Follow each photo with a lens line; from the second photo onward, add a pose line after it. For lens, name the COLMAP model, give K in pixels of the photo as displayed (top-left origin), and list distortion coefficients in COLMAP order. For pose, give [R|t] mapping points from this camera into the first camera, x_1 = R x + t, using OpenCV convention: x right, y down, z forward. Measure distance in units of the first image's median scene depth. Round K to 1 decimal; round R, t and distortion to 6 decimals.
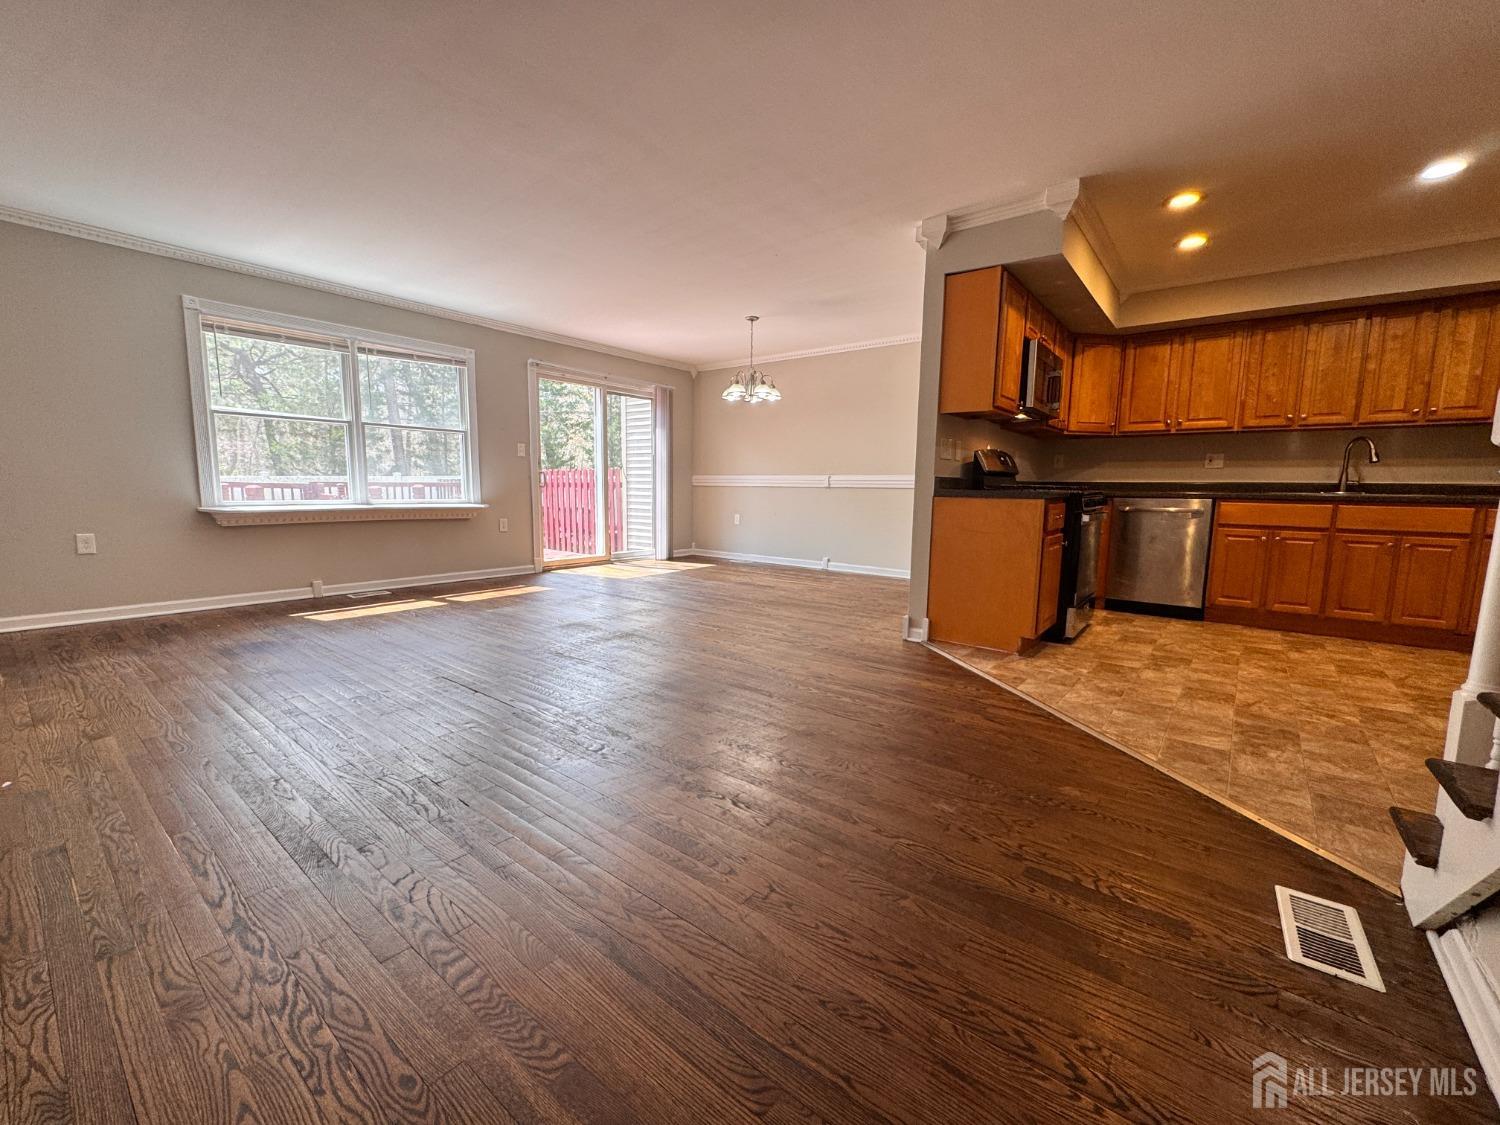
lens RADIAL K [[615.5, 0, 748.0], [0, 615.5, 562.1], [0, 0, 1]] dist [-0.000400, -0.000604]
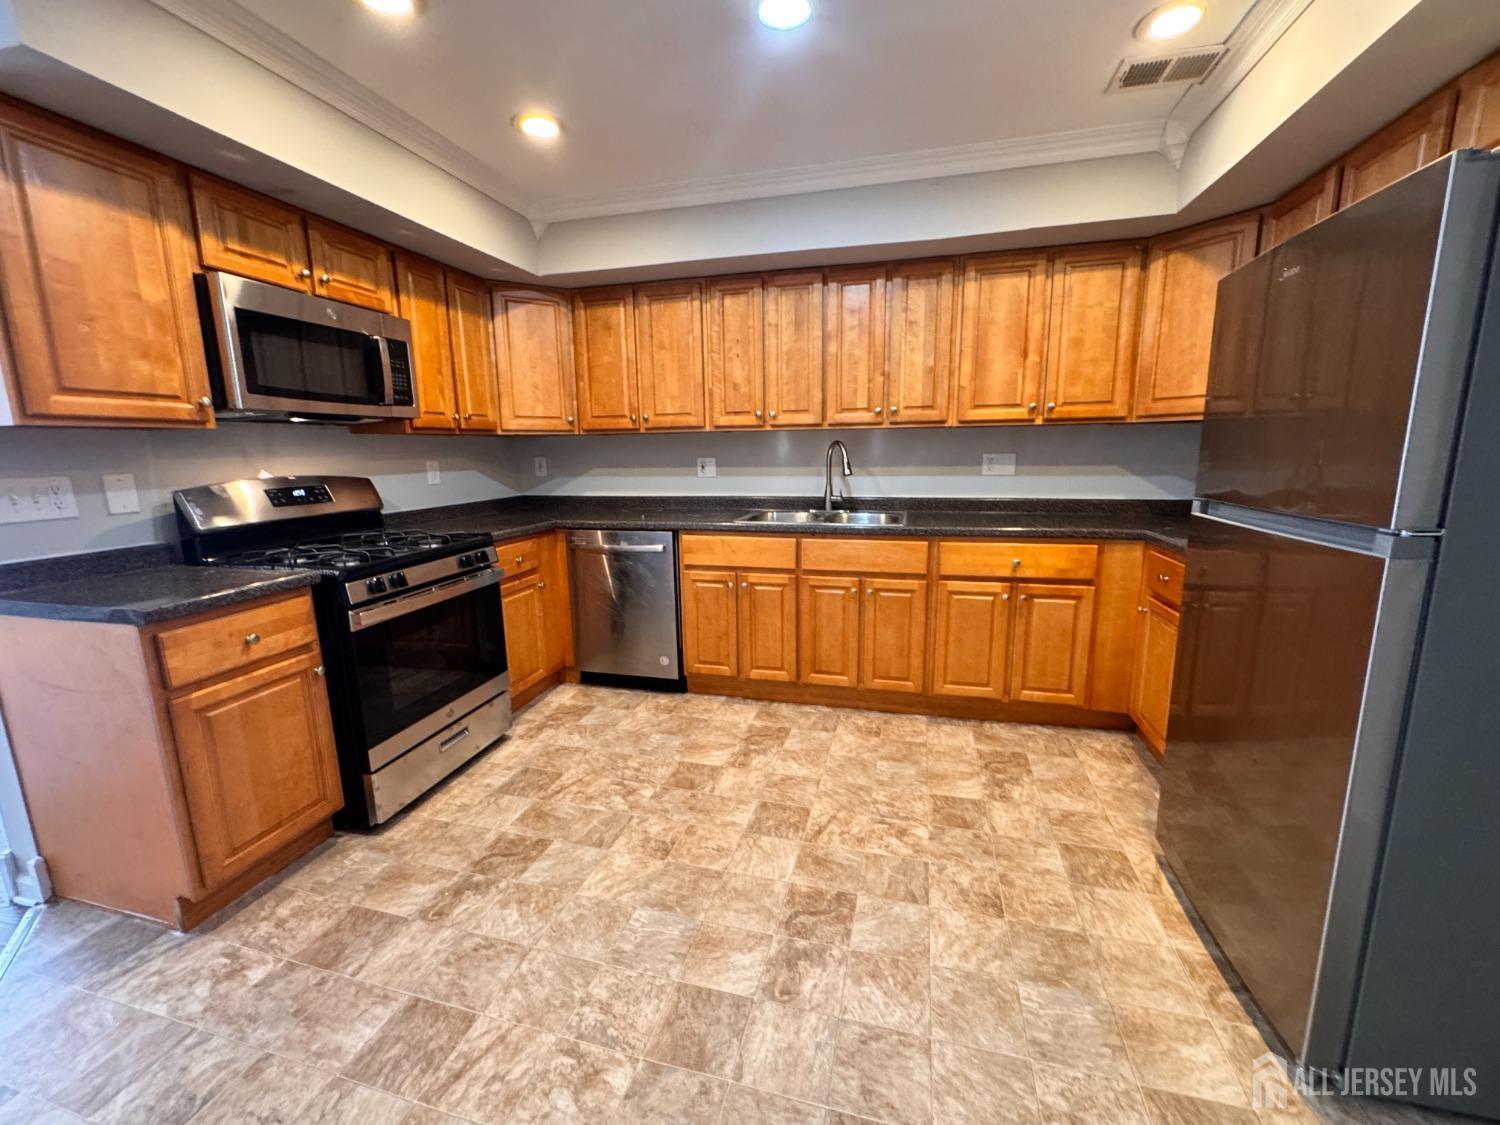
lens RADIAL K [[615.5, 0, 748.0], [0, 615.5, 562.1], [0, 0, 1]] dist [-0.000400, -0.000604]
pose [[0.916052, -0.099317, 0.388567, 0.579382], [0.075026, 0.994186, 0.077238, -0.120378], [-0.393979, -0.041602, 0.918178, 0.325107]]
